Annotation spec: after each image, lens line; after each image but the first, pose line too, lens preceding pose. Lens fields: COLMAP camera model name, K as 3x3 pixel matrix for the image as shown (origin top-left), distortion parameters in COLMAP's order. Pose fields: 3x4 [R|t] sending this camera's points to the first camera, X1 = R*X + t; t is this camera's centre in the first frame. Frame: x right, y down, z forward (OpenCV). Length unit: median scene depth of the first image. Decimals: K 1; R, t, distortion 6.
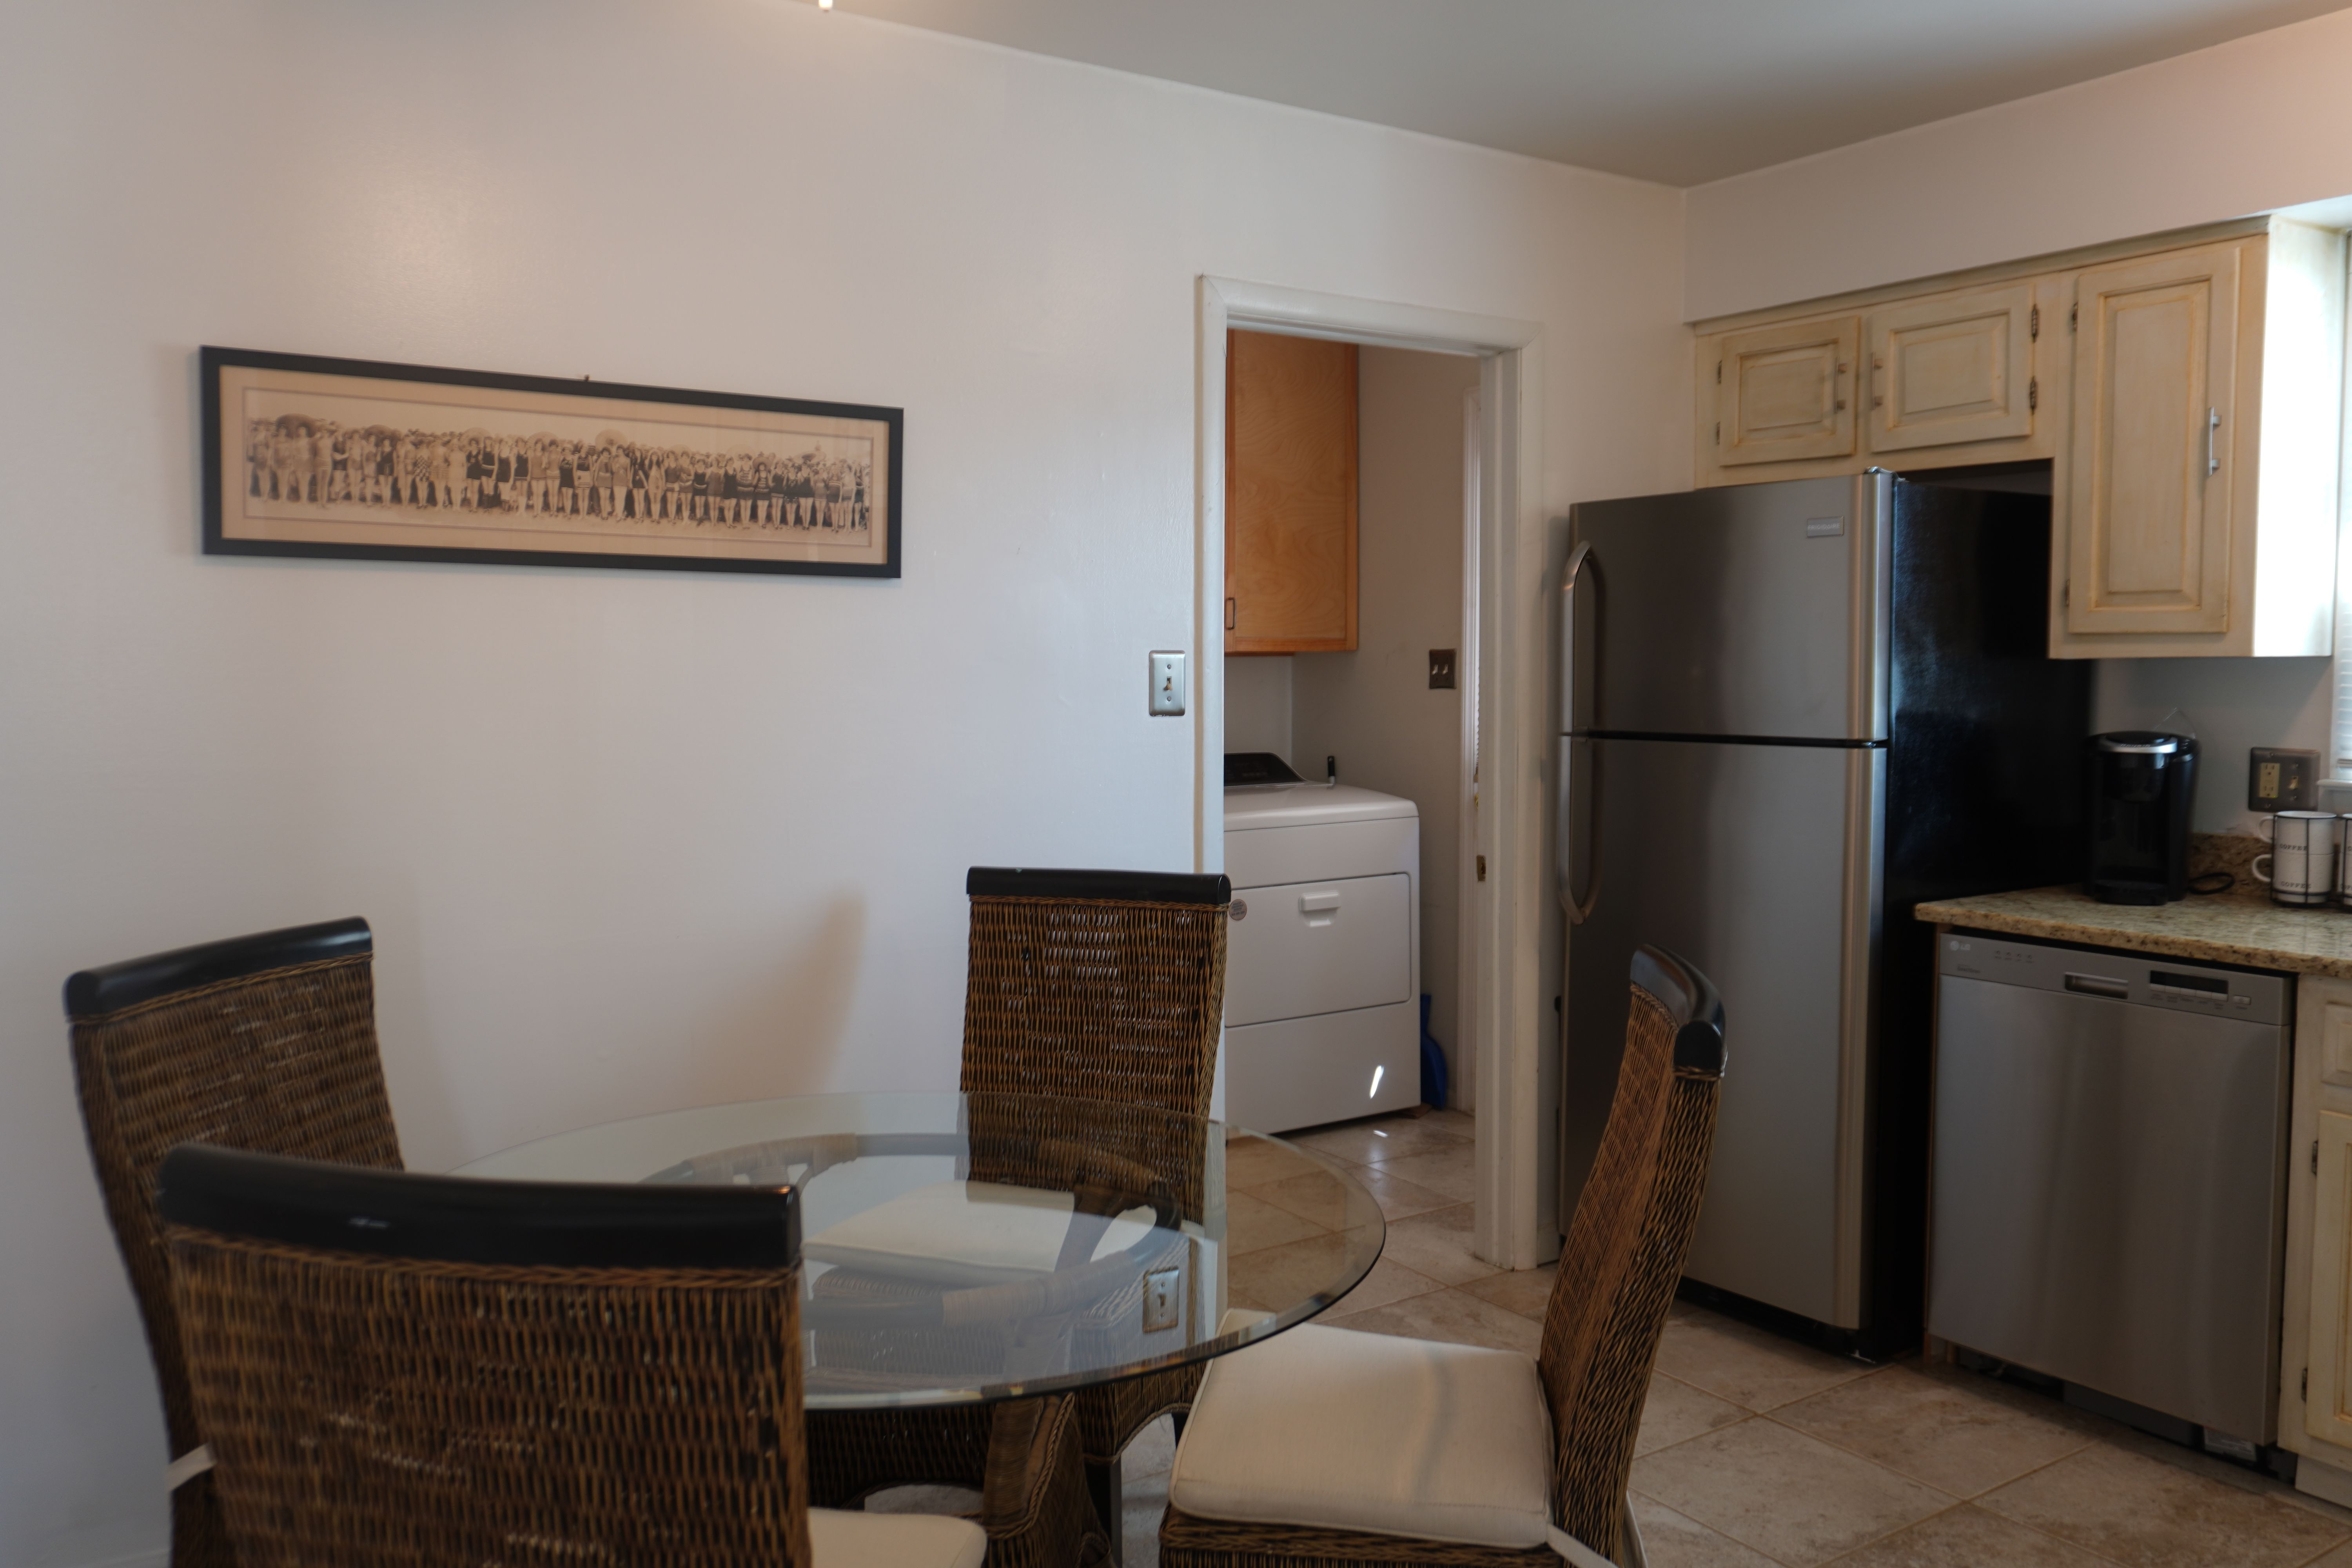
lens RADIAL K [[1790.1, 0, 1171.9], [0, 1790.1, 786.6], [0, 0, 1]] dist [-0.042051, 0.021287]
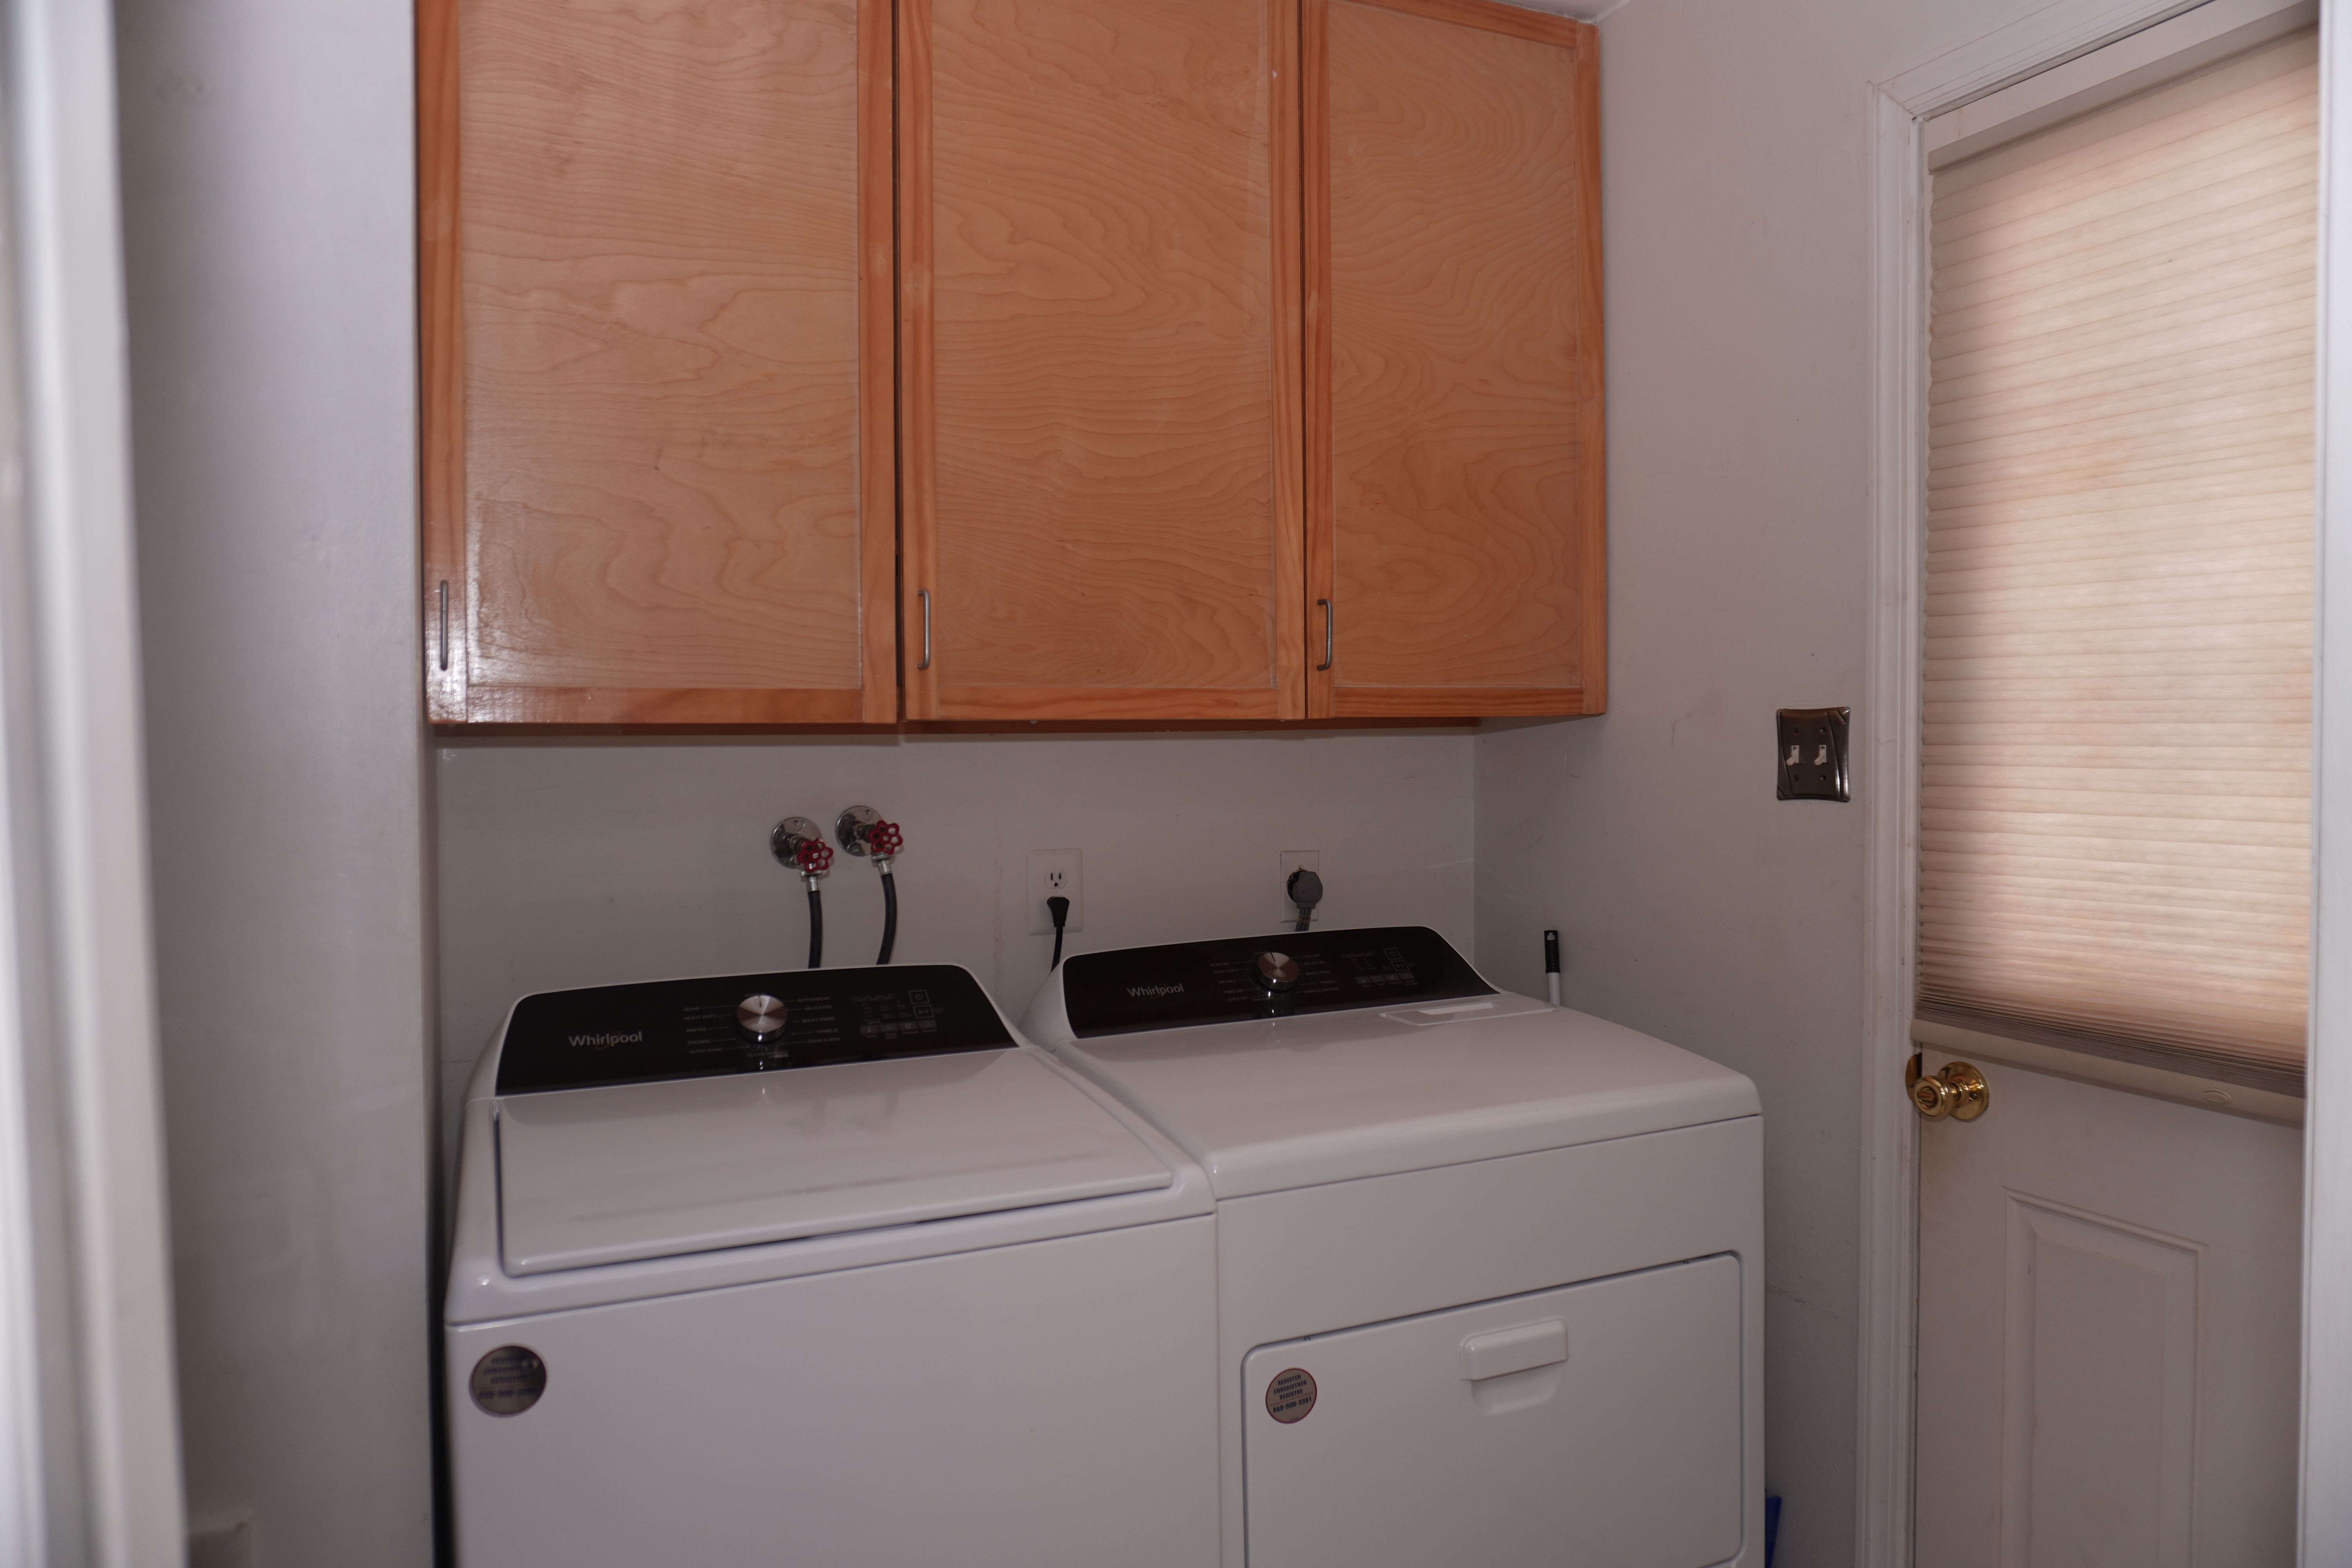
lens RADIAL K [[1562.4, 0, 1174.9], [0, 1562.4, 788.4], [0, 0, 1]] dist [-0.010332, 0.004871]
pose [[0.987134, -0.000992, -0.159891, 0.100164], [-0.003774, 0.999558, -0.029503, -0.077461], [0.159849, 0.029727, 0.986694, 1.018312]]
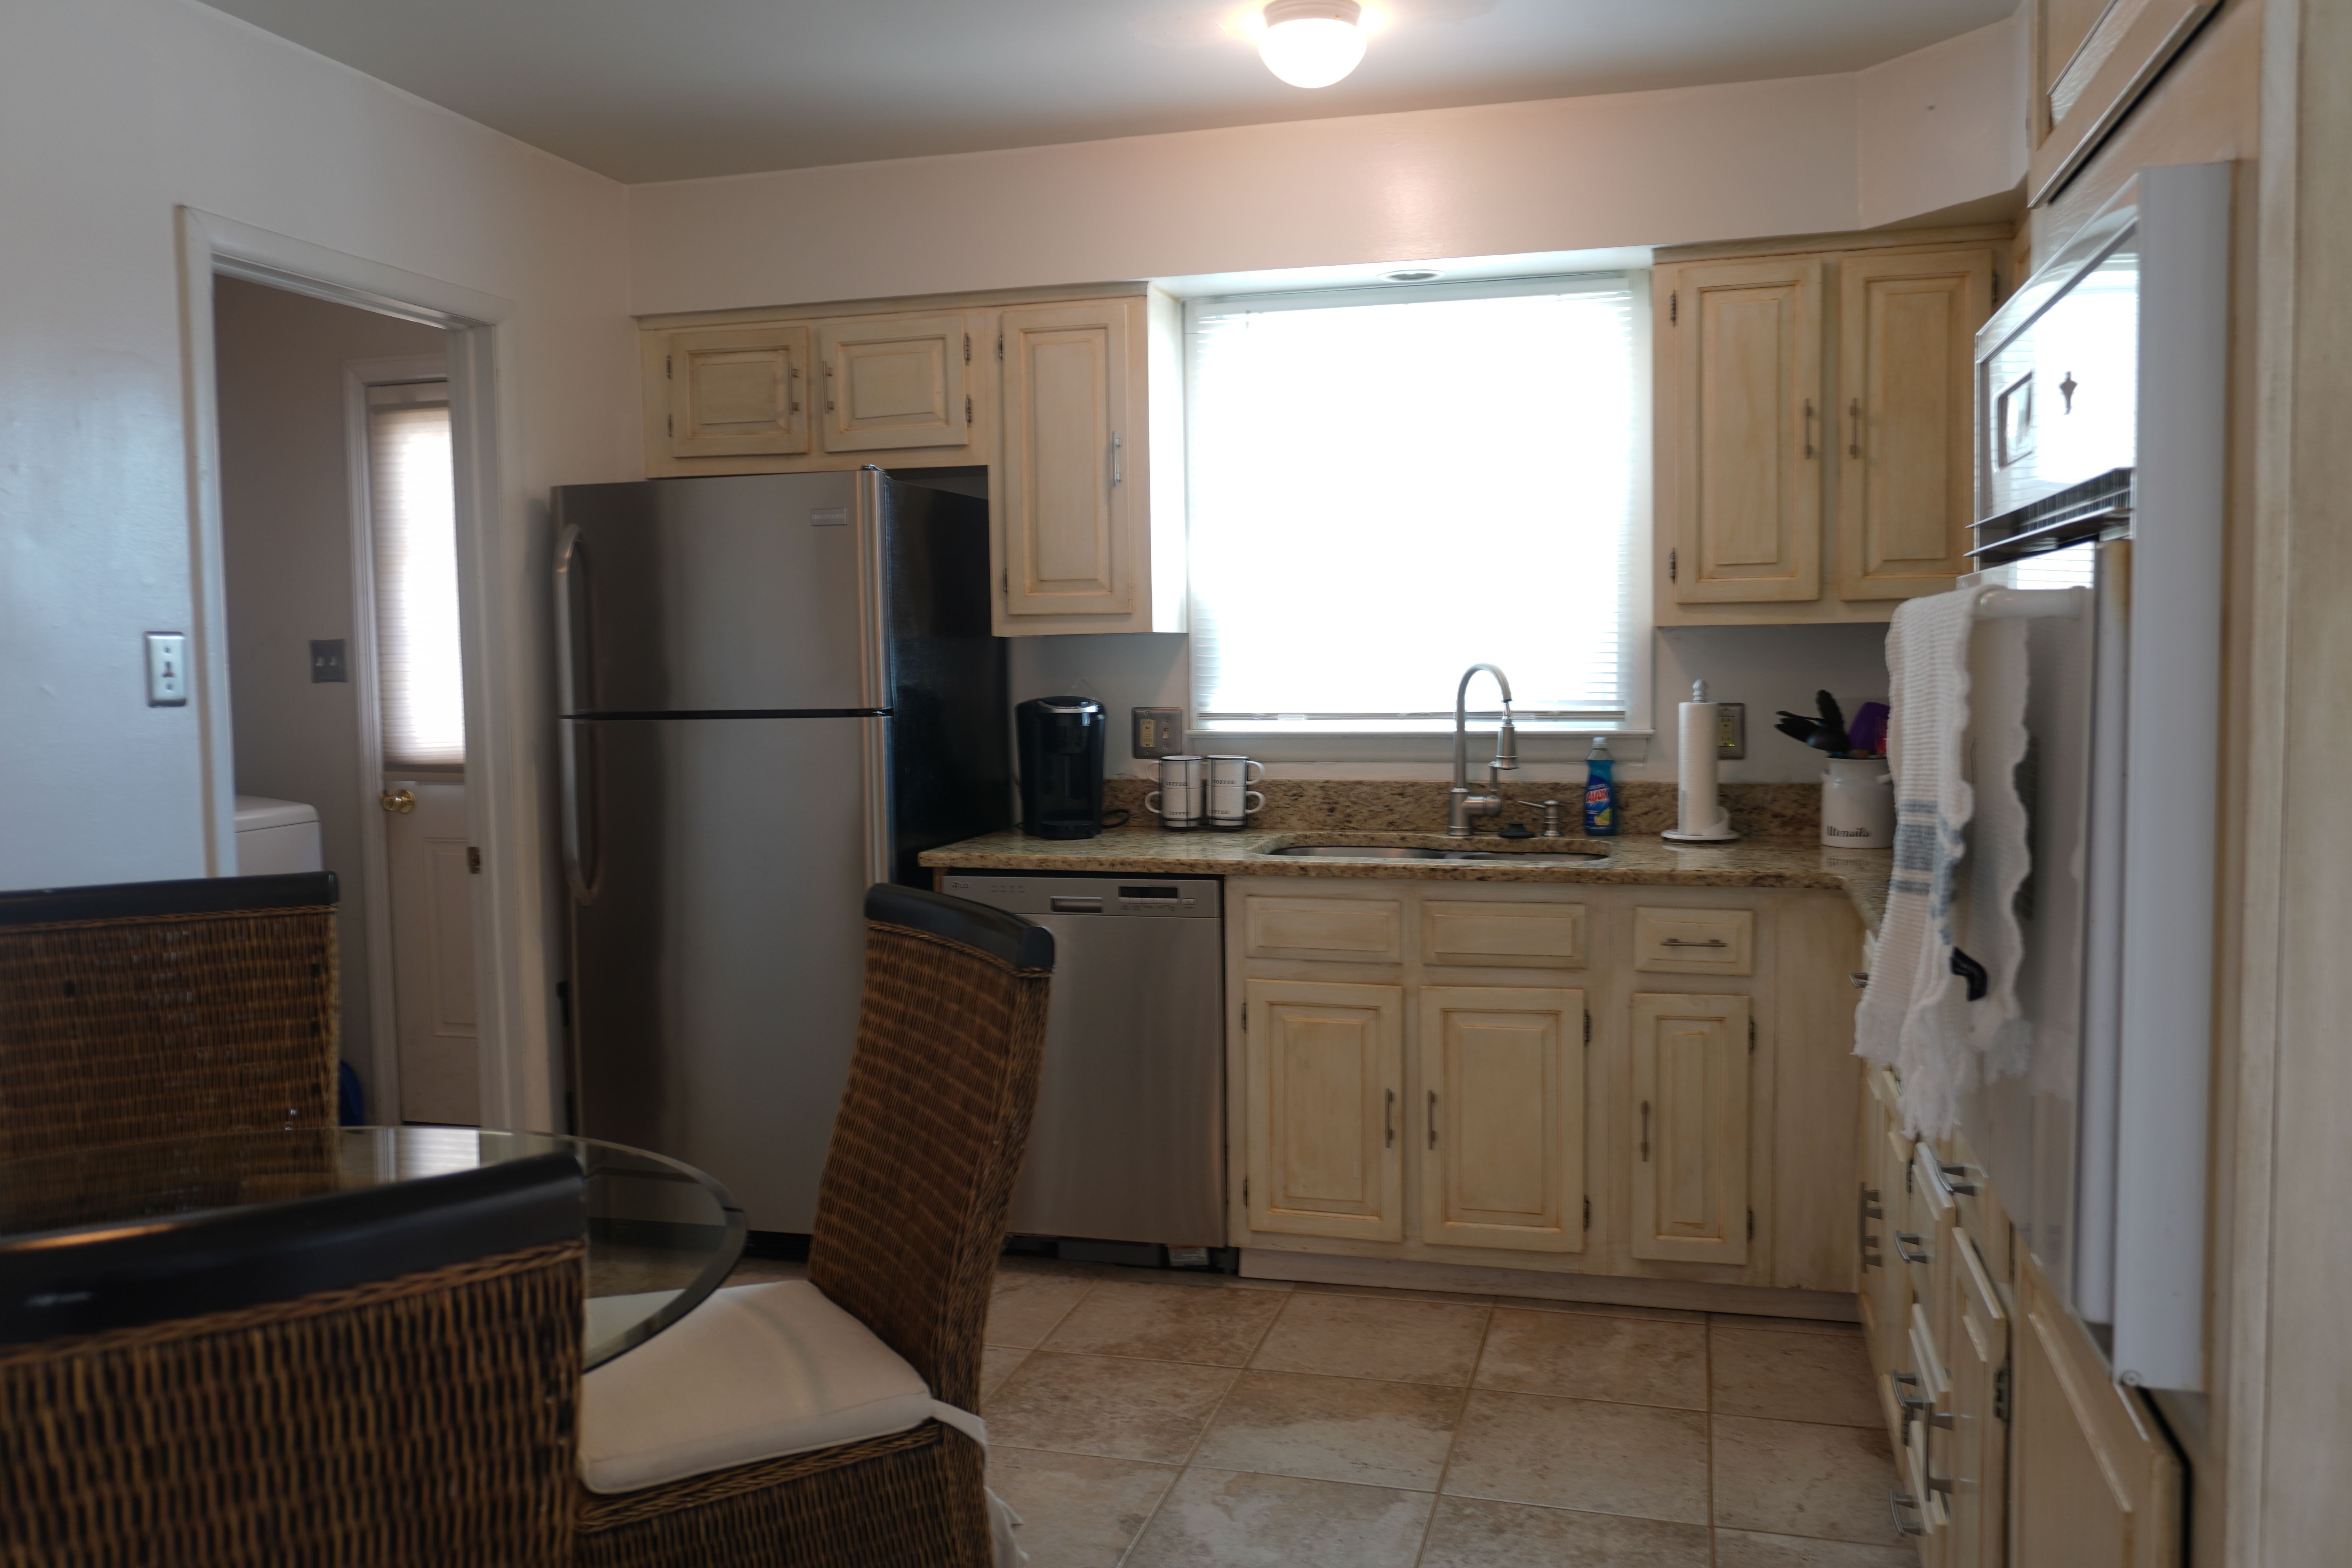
lens RADIAL K [[1790.1, 0, 1185.5], [0, 1790.1, 788.4], [0, 0, 1]] dist [-0.042051, 0.021287]
pose [[0.754487, -0.057502, 0.653791, -0.200735], [0.058077, 0.998096, 0.020762, 0.011526], [-0.653740, 0.022305, 0.756391, 0.026144]]
